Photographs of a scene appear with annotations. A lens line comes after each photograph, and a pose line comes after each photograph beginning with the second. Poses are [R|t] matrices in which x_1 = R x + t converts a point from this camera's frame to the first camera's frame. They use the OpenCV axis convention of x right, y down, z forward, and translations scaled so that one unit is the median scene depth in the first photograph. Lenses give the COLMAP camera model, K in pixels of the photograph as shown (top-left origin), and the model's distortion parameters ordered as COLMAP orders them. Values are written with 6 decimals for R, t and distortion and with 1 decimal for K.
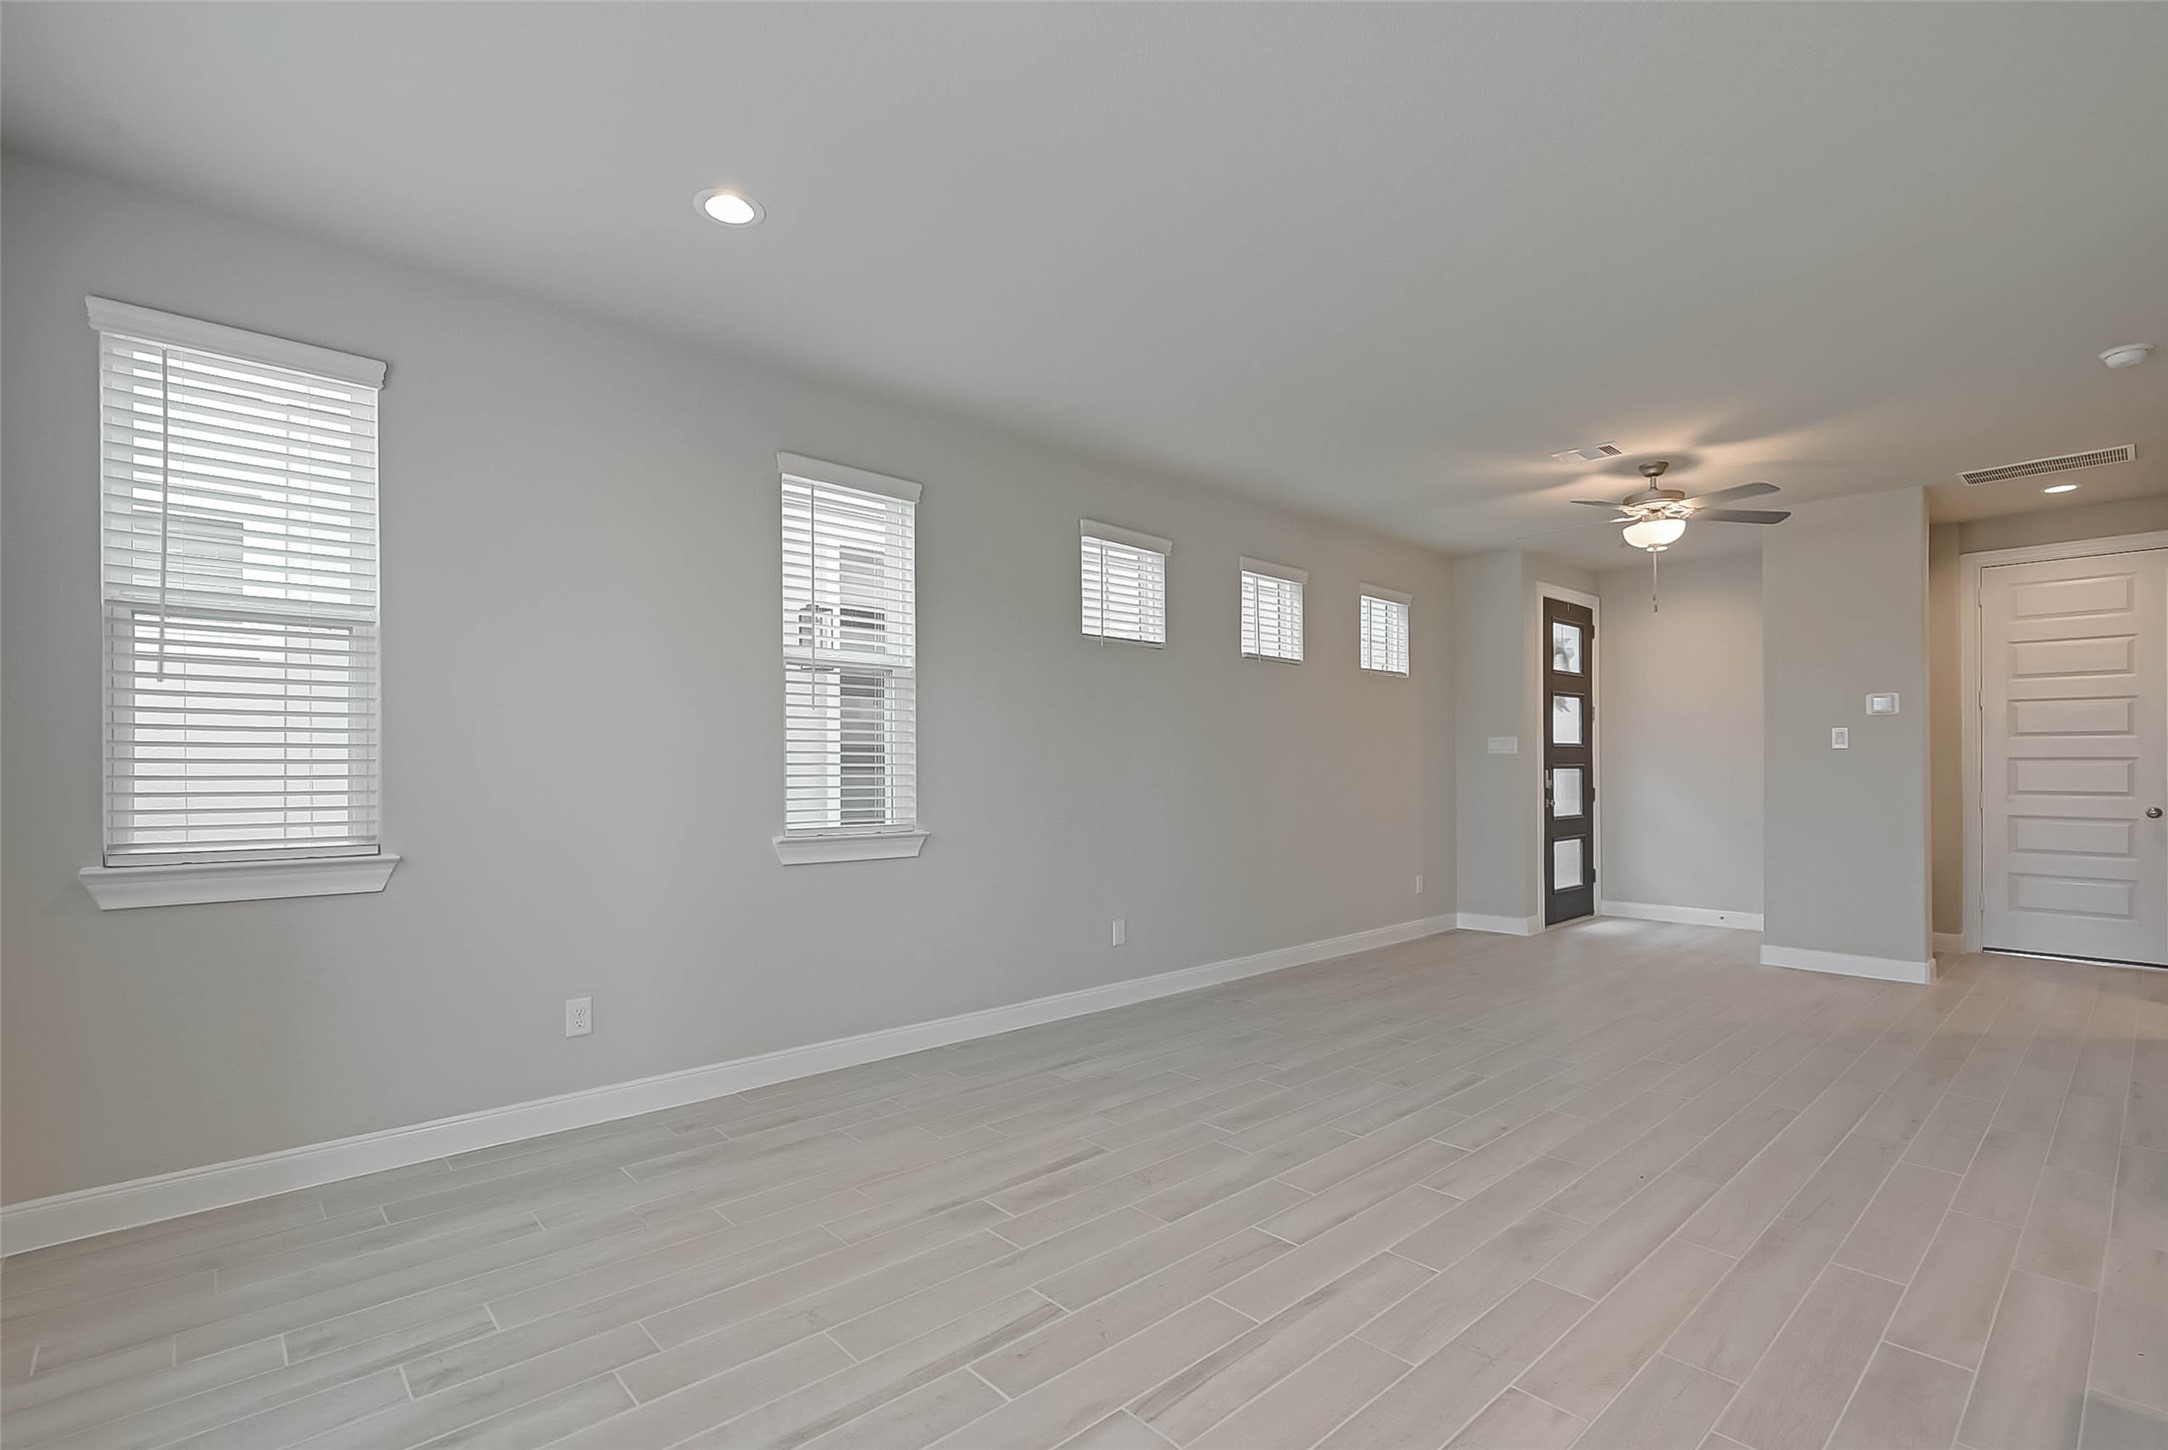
lens RADIAL K [[1004.1, 0, 1087.5], [0, 1004.1, 769.9], [0, 0, 1]] dist [-0.001850, -0.000382]
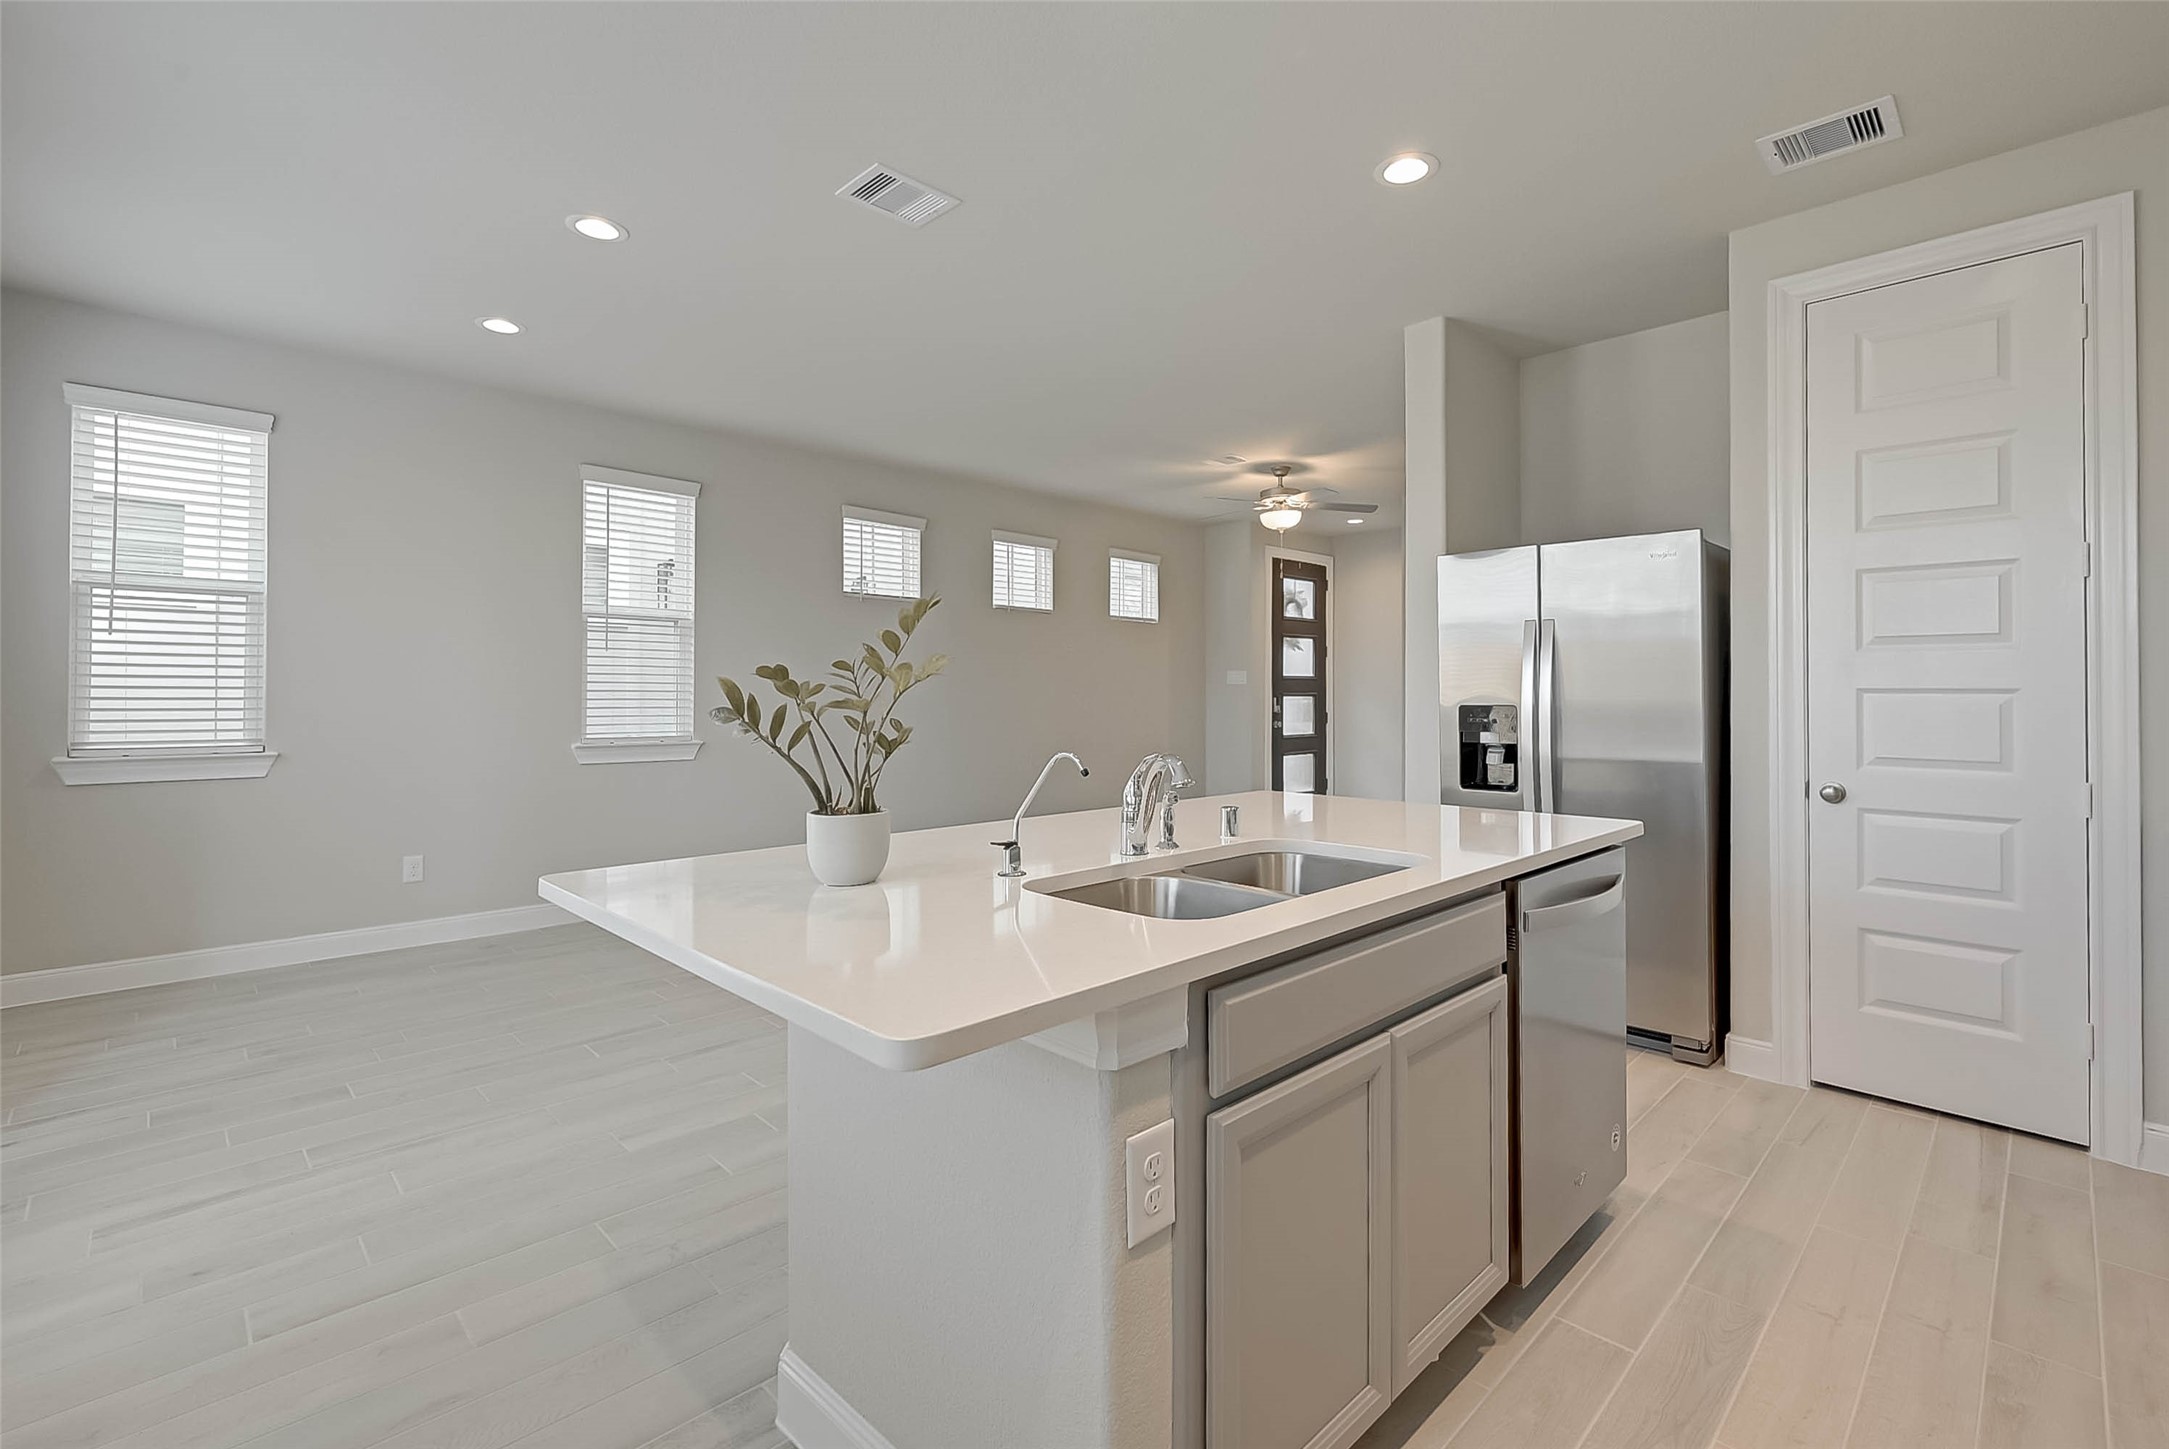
lens RADIAL K [[967.3, 0, 1082.1], [0, 967.3, 683.5], [0, 0, 1]] dist [0.000246, 0.000368]
pose [[0.999552, 0.004432, 0.029585, 0.338895], [-0.004046, 0.999906, -0.013081, -0.001260], [-0.029641, 0.012956, 0.999477, -0.341001]]
